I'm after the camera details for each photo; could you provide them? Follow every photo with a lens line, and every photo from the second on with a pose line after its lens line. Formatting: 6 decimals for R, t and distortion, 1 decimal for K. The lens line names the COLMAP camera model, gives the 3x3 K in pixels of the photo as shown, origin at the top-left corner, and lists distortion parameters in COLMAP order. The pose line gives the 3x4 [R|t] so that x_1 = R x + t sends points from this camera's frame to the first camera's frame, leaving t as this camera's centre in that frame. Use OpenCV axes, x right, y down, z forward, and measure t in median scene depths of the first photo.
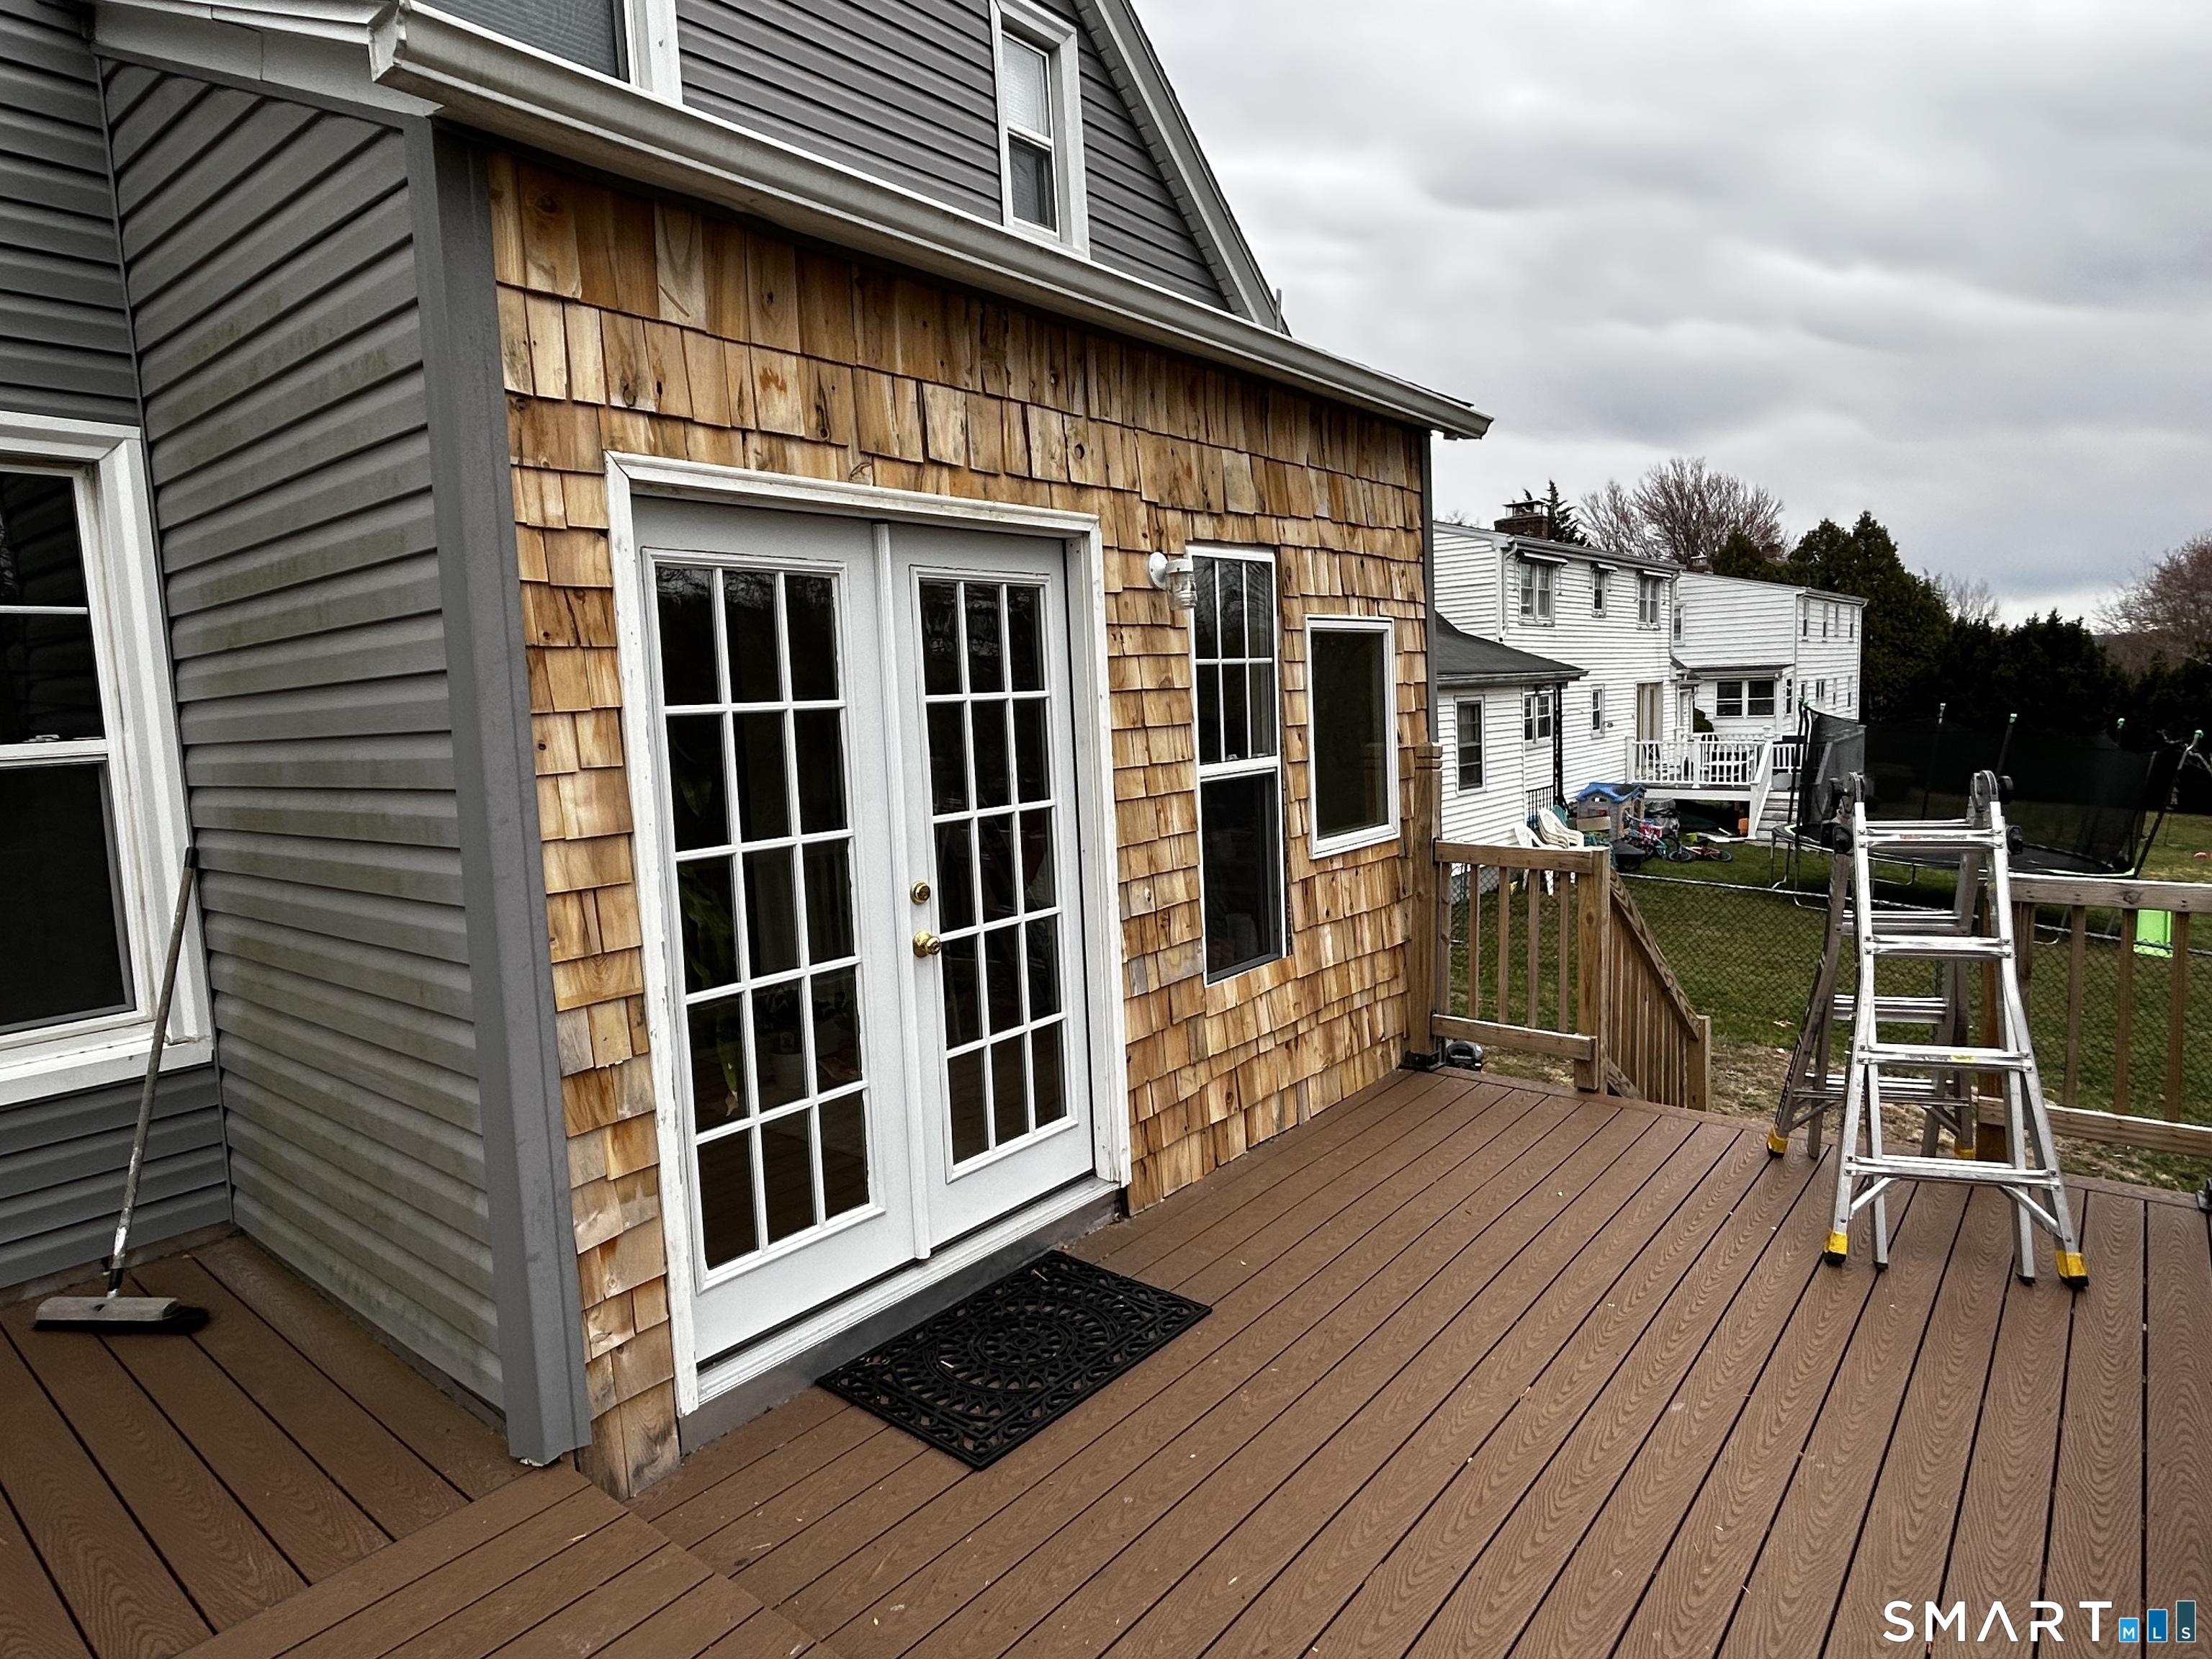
lens RADIAL K [[1251.6, 0, 1106.0], [0, 1251.6, 829.5], [0, 0, 1]] dist [0.003576, 0.000665]
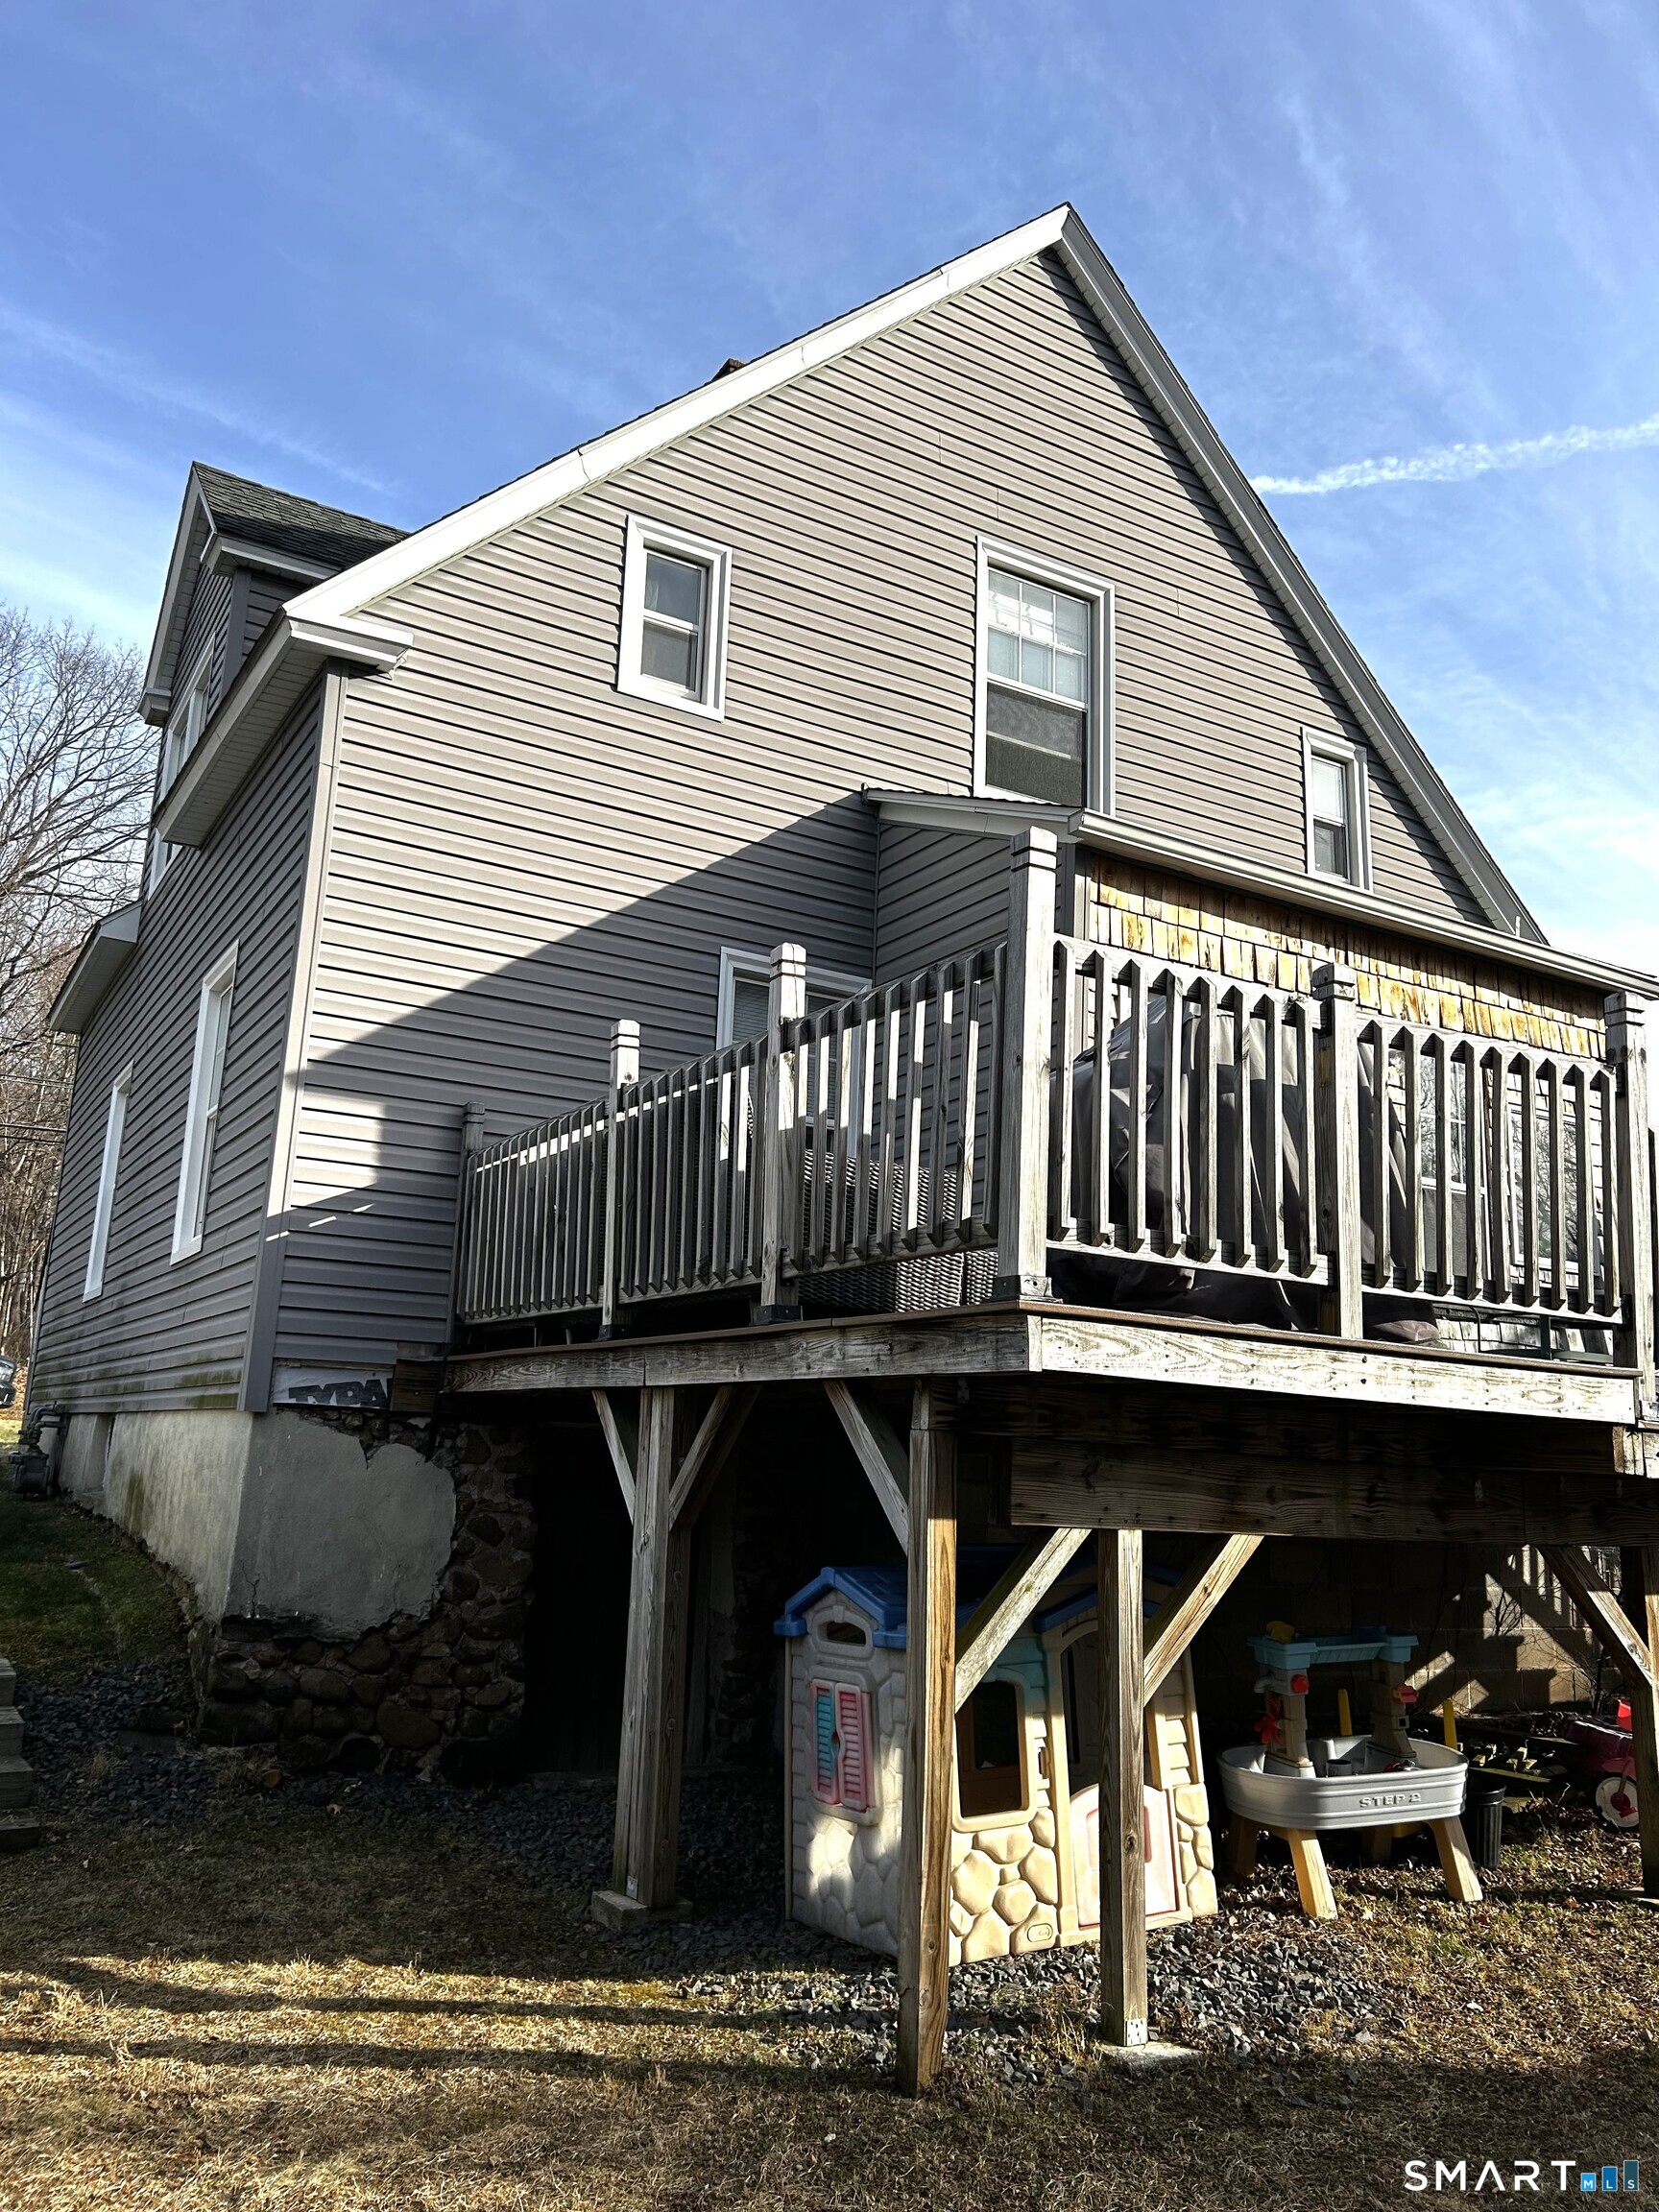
lens RADIAL K [[1687.7, 0, 829.5], [0, 1687.7, 1106.0], [0, 0, 1]] dist [0.001215, 0.000380]
pose [[0.934135, -0.002694, -0.356909, 0.123512], [-0.112758, 0.946531, -0.302265, 0.537761], [0.338640, 0.322601, 0.883884, -1.054966]]
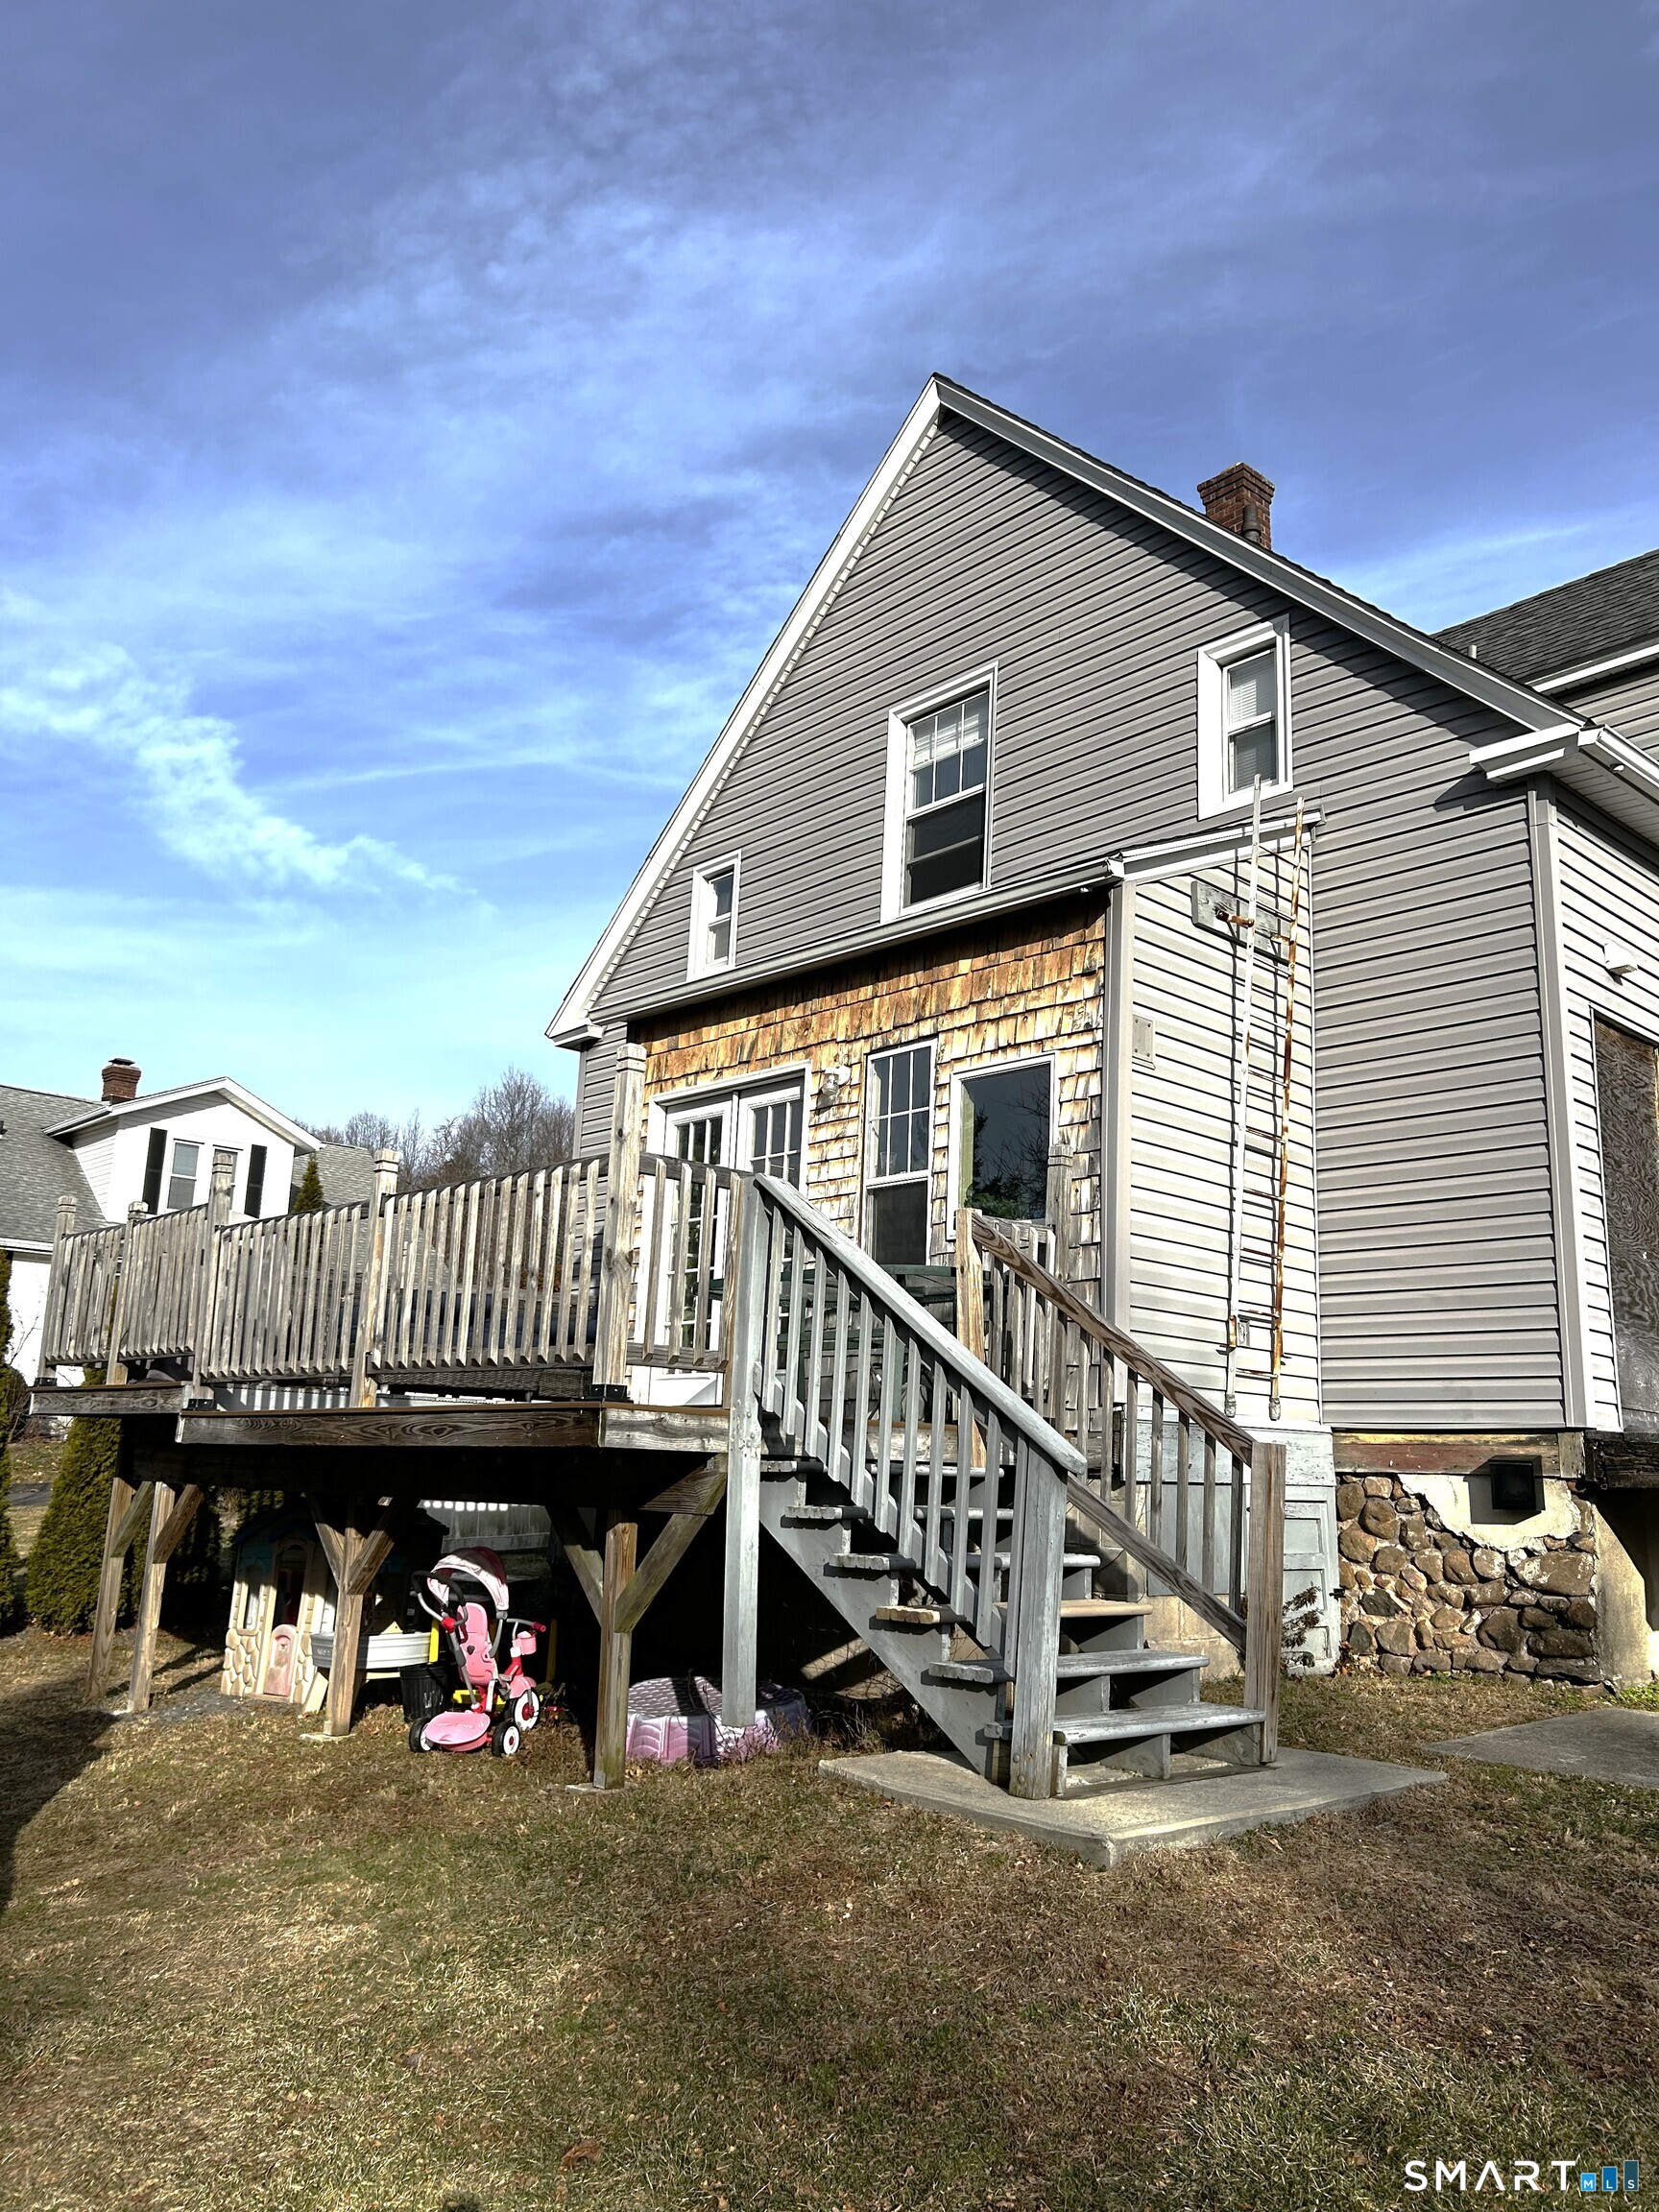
lens RADIAL K [[1687.7, 0, 829.5], [0, 1687.7, 1106.0], [0, 0, 1]] dist [0.001215, 0.000380]
pose [[-0.128150, -0.179764, -0.975327, 1.996047], [-0.138634, 0.977027, -0.161861, 0.196647], [0.982017, 0.114471, -0.150127, 1.107858]]
